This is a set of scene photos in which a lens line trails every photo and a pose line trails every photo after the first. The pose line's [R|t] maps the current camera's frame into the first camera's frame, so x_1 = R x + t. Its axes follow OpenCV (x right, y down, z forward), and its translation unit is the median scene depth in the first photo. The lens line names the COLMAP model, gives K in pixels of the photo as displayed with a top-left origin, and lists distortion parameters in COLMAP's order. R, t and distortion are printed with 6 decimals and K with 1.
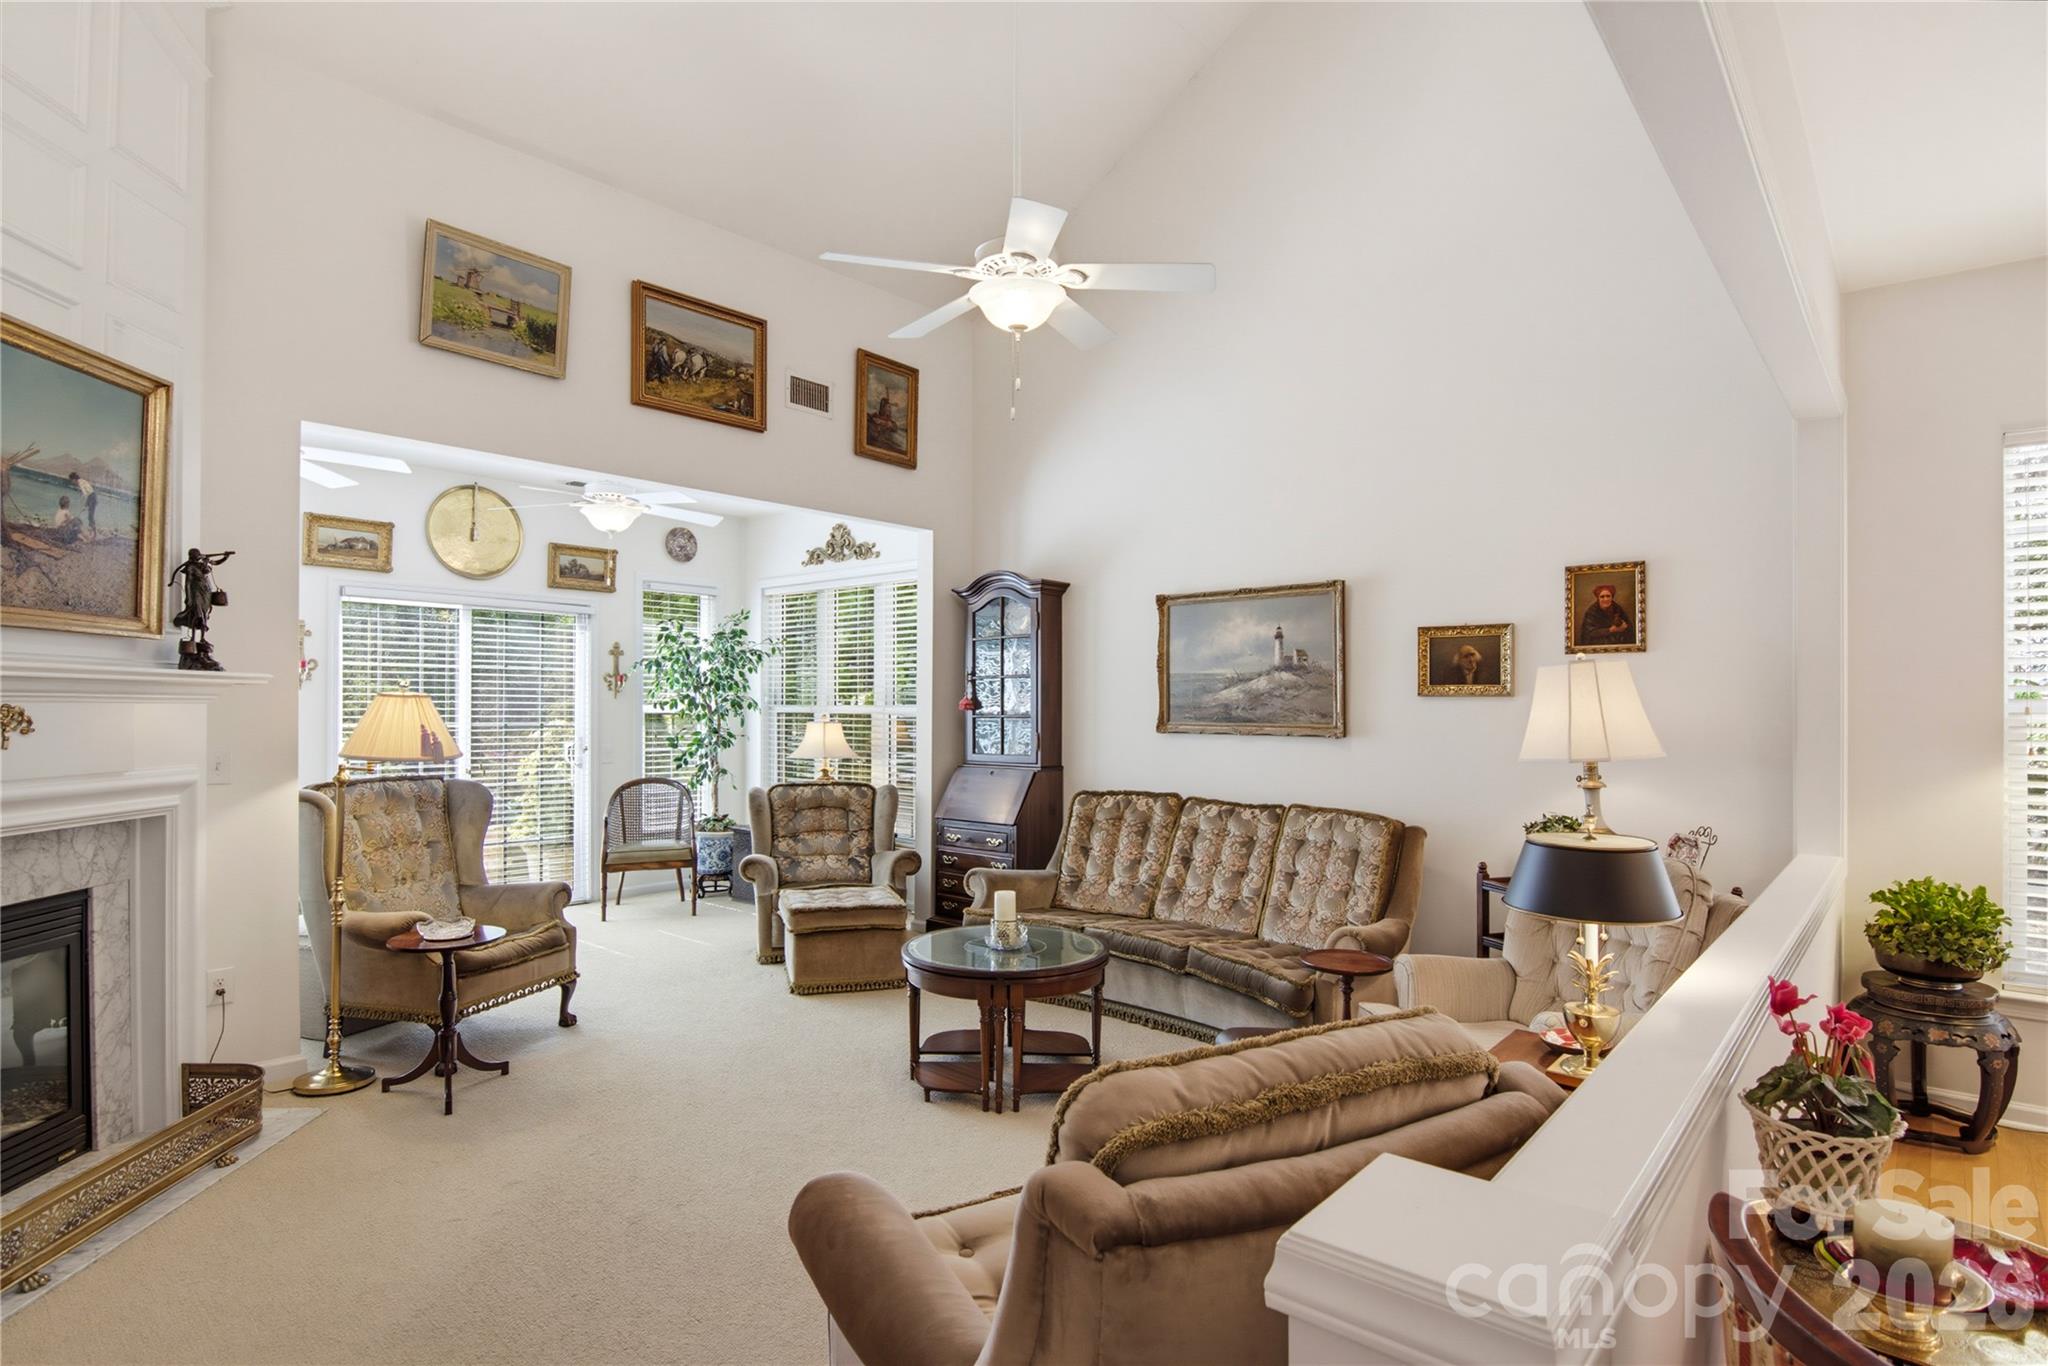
lens RADIAL K [[1046.6, 0, 1023.7], [0, 1046.6, 695.5], [0, 0, 1]] dist [-0.009532, -0.008677]
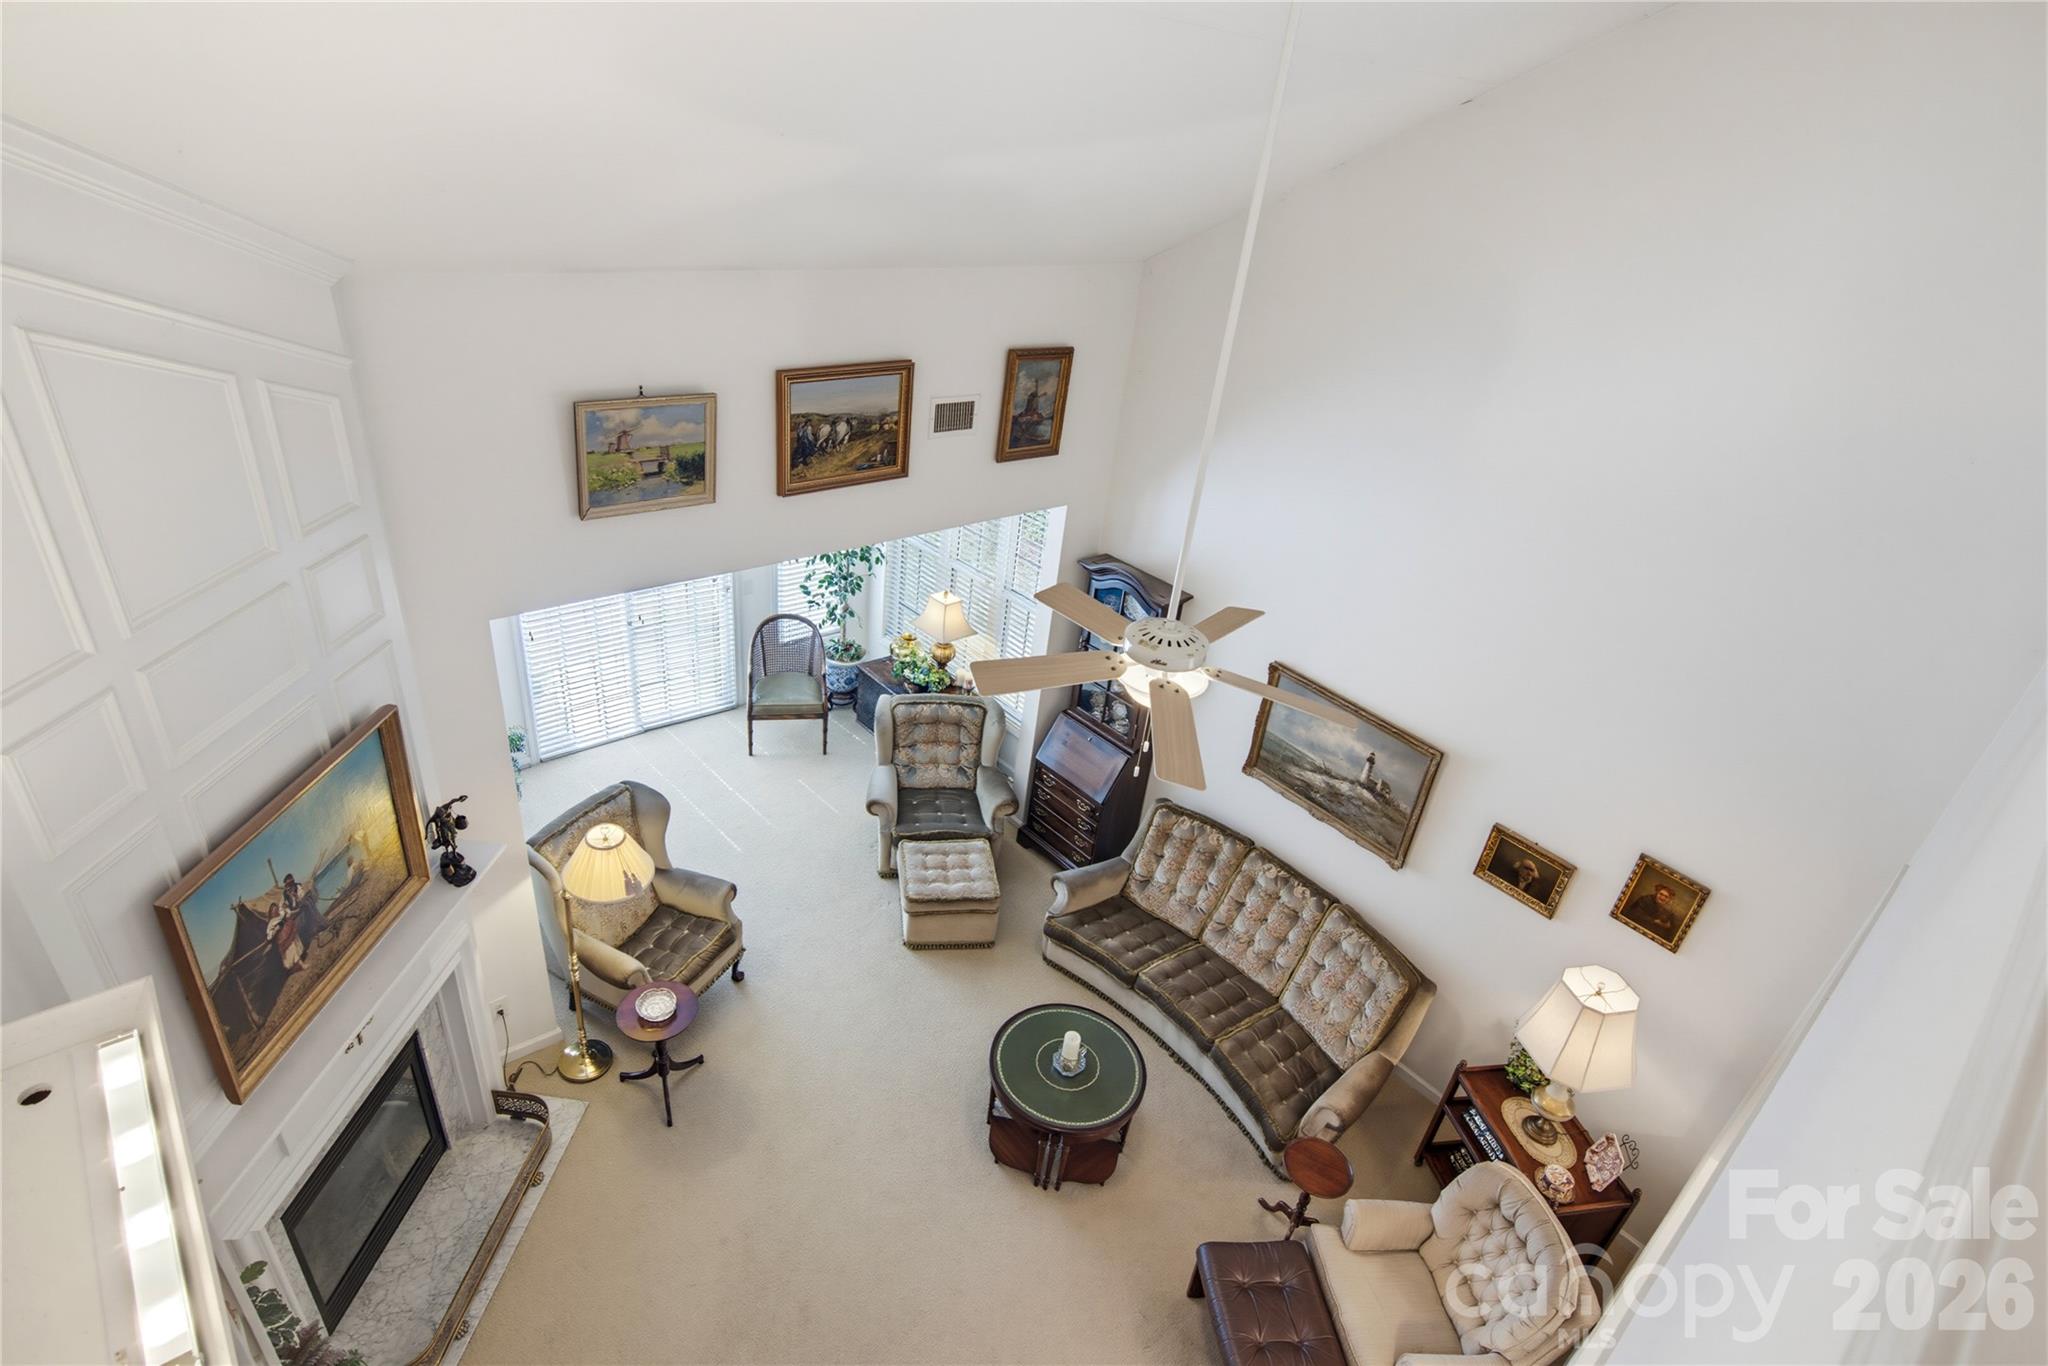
lens RADIAL K [[1046.6, 0, 1018.0], [0, 1046.6, 691.3], [0, 0, 1]] dist [-0.009532, -0.008677]
pose [[0.985581, 0.157655, -0.061438, -0.059392], [-0.105666, 0.857075, 0.504239, -0.665390], [0.132153, -0.490477, 0.861376, 0.079194]]
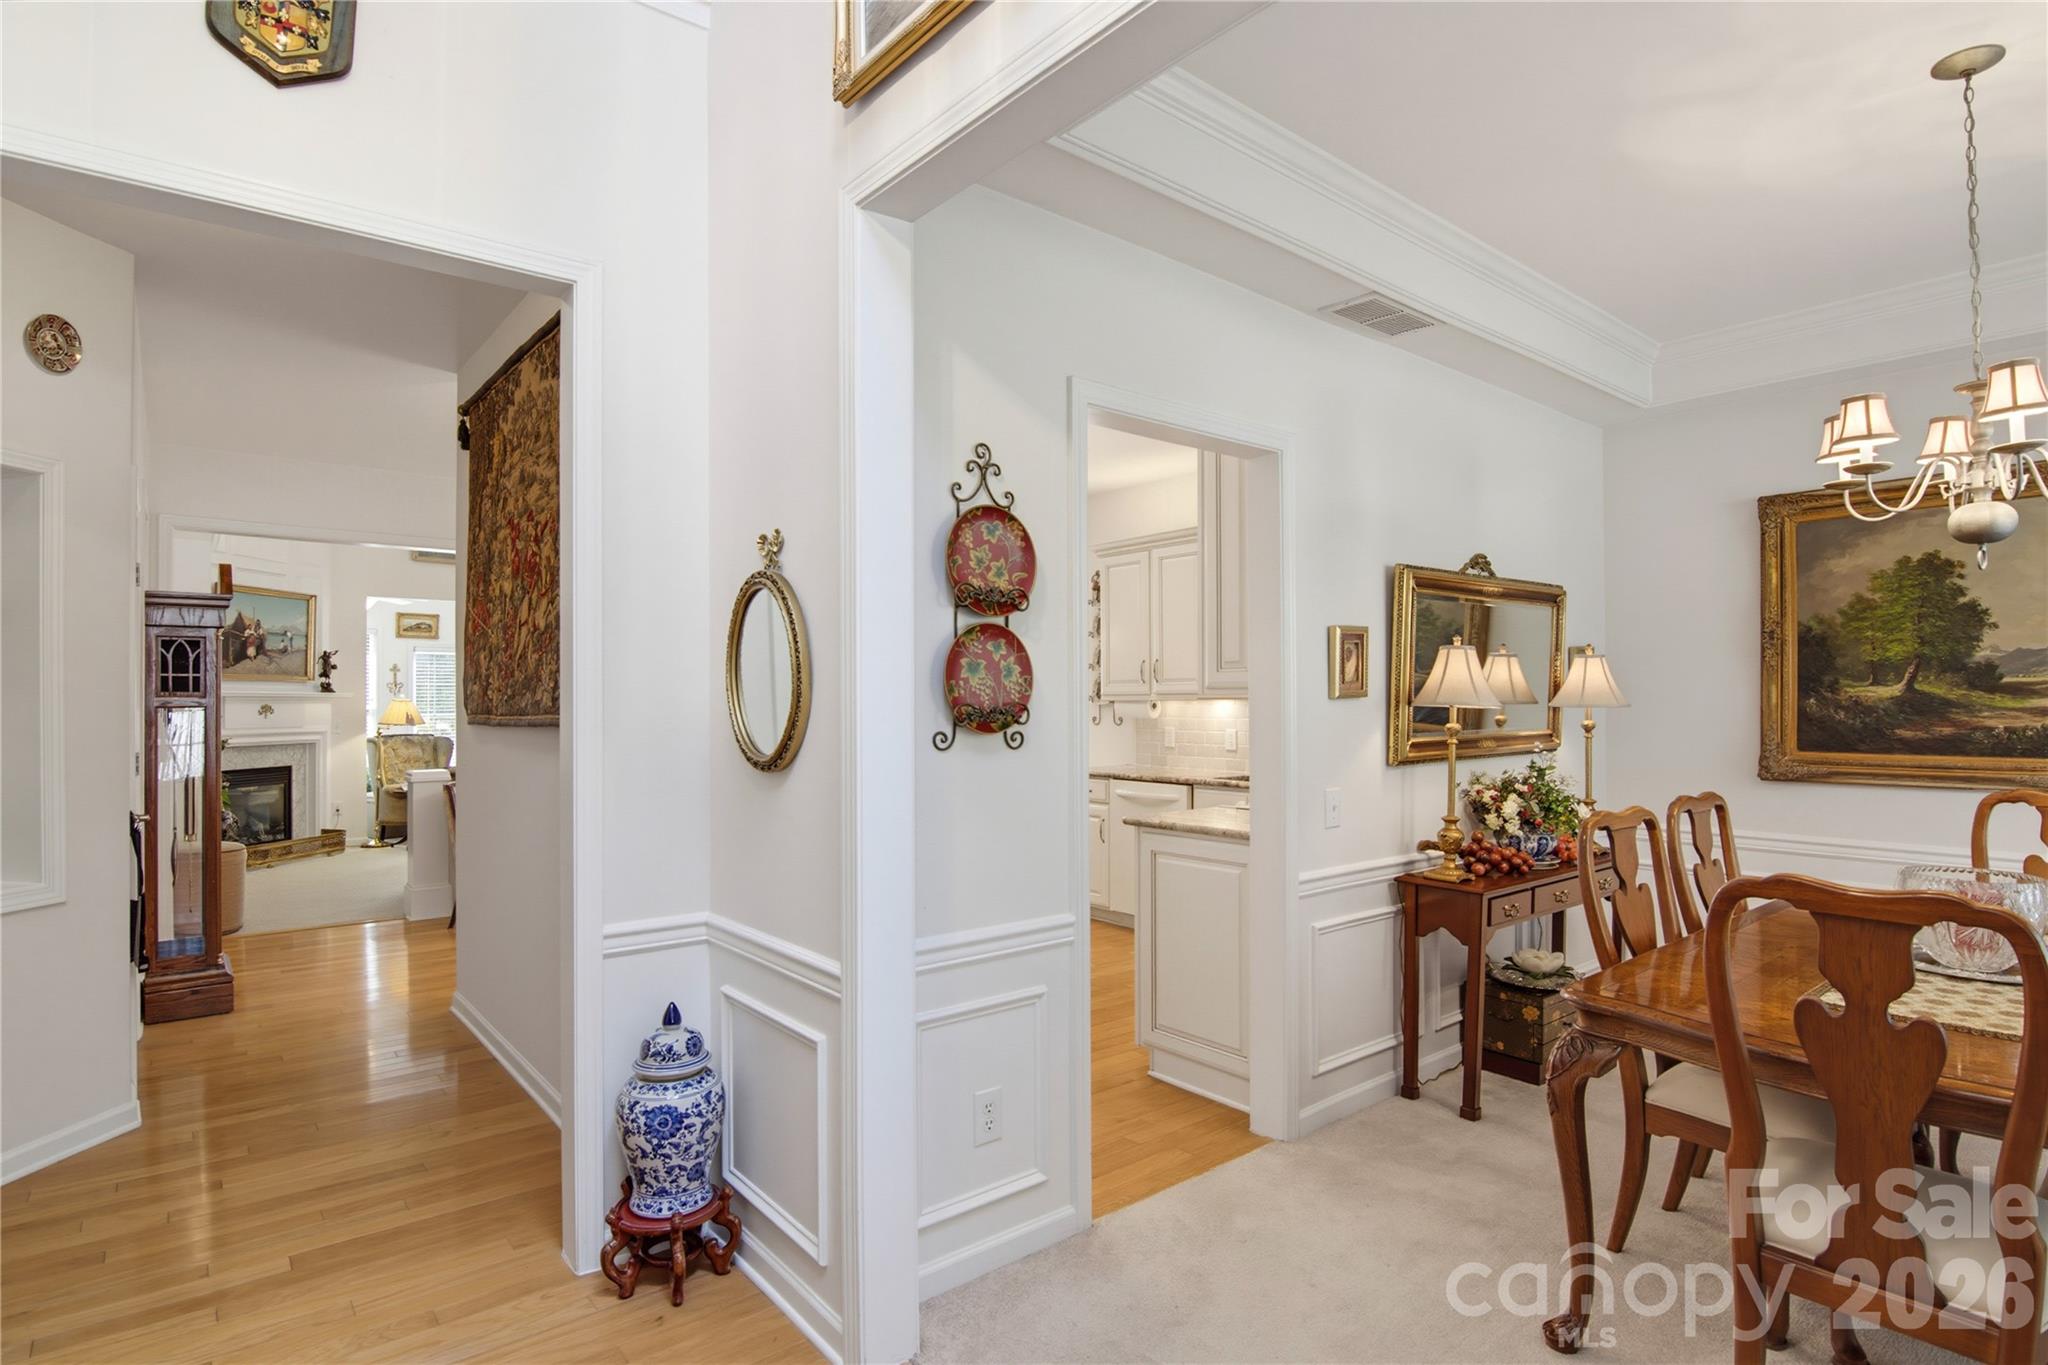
lens RADIAL K [[1046.6, 0, 1029.0], [0, 1046.6, 683.0], [0, 0, 1]] dist [-0.009532, -0.008677]
pose [[0.988795, -0.010170, -0.148930, 1.119098], [0.008788, 0.999912, -0.009937, -0.003537], [0.149018, 0.008517, 0.988798, -1.121747]]
